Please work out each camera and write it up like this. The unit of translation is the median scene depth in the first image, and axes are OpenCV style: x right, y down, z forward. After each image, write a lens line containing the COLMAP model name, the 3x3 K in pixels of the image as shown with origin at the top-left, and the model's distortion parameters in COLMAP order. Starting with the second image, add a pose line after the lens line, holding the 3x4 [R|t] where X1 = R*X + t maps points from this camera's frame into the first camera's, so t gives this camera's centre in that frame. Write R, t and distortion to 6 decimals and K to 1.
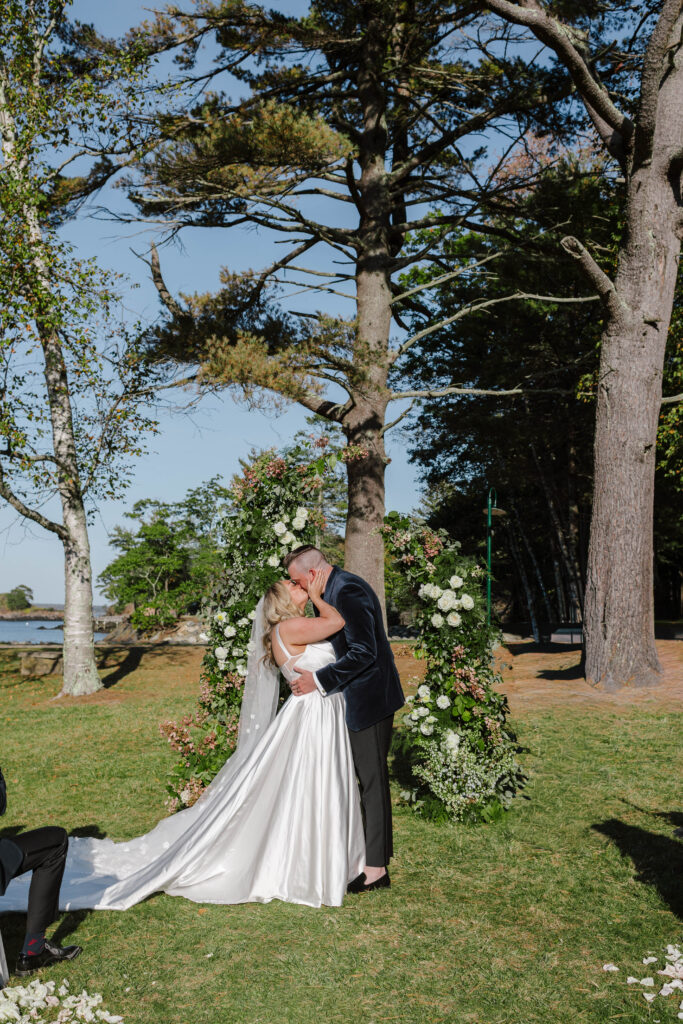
lens RADIAL K [[1307.2, 0, 341.5], [0, 1307.2, 512.0], [0, 0, 1]] dist [0.025307, 0.043101]
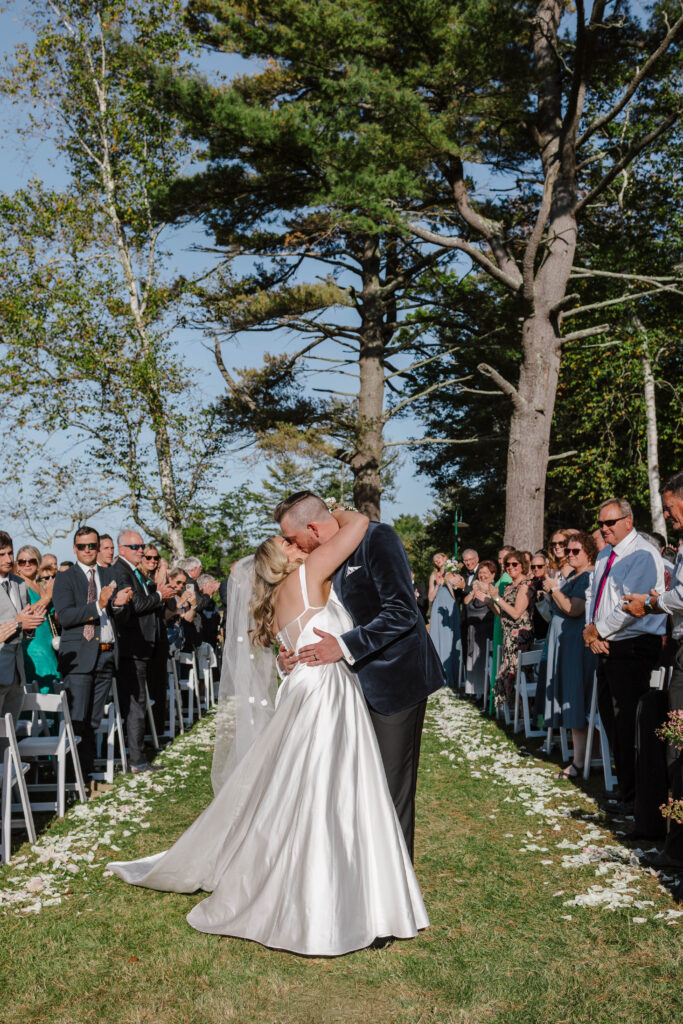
lens RADIAL K [[1267.1, 0, 322.9], [0, 1267.1, 529.0], [0, 0, 1]] dist [0.026630, 0.071737]
pose [[0.999440, -0.007032, -0.032719, 0.015372], [0.007517, 0.999863, 0.014721, -0.017926], [0.032611, -0.014959, 0.999356, -0.384279]]
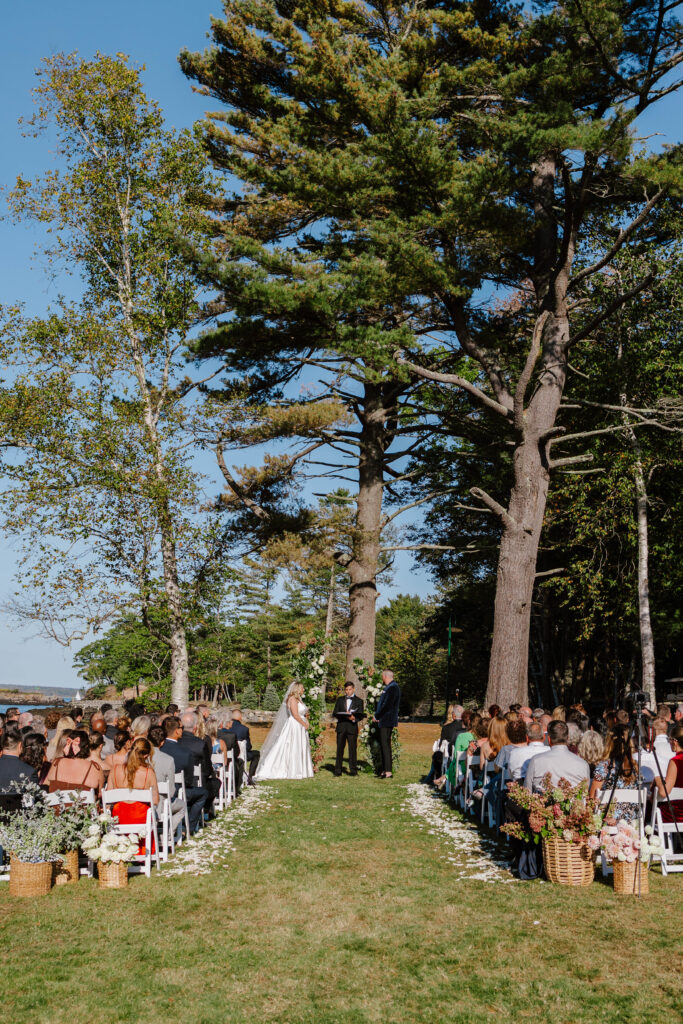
lens RADIAL K [[1481.1, 0, 338.2], [0, 1481.1, 544.8], [0, 0, 1]] dist [0.018949, 0.028019]
pose [[0.999617, 0.024427, -0.012983, 0.011214], [-0.024794, 0.999273, -0.028963, -0.045255], [0.012266, 0.029274, 0.999496, -0.638741]]
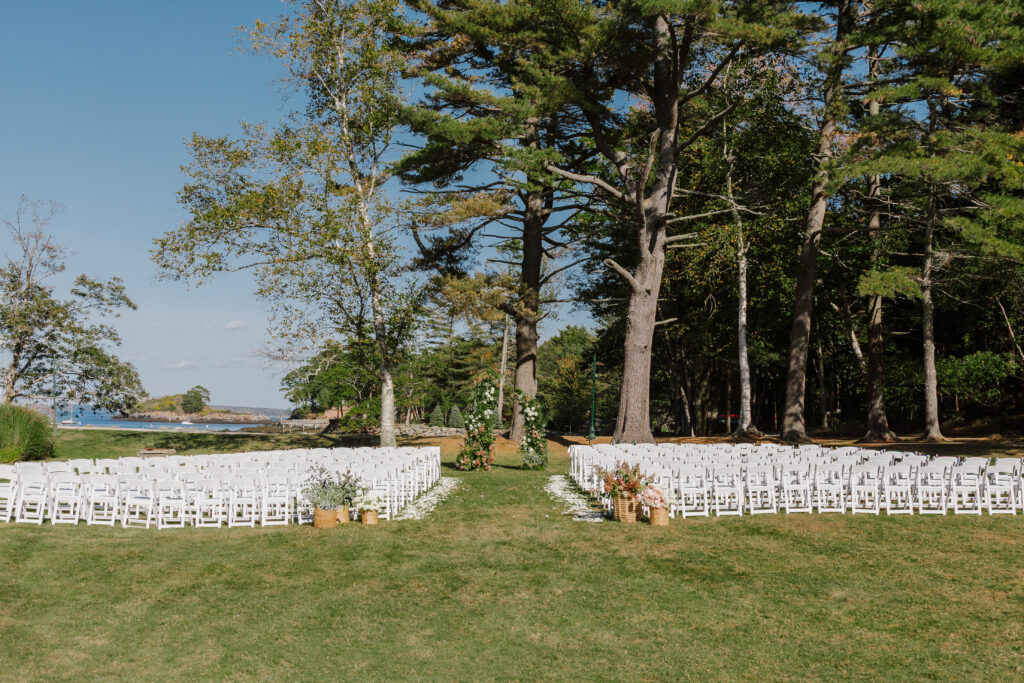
lens RADIAL K [[1307.2, 0, 512.0], [0, 1307.2, 341.5], [0, 0, 1]] dist [0.025307, 0.043101]
pose [[0.999763, 0.017261, -0.013285, 0.022786], [-0.017038, 0.999716, 0.016664, -0.063119], [0.013569, -0.016434, 0.999773, -0.866454]]
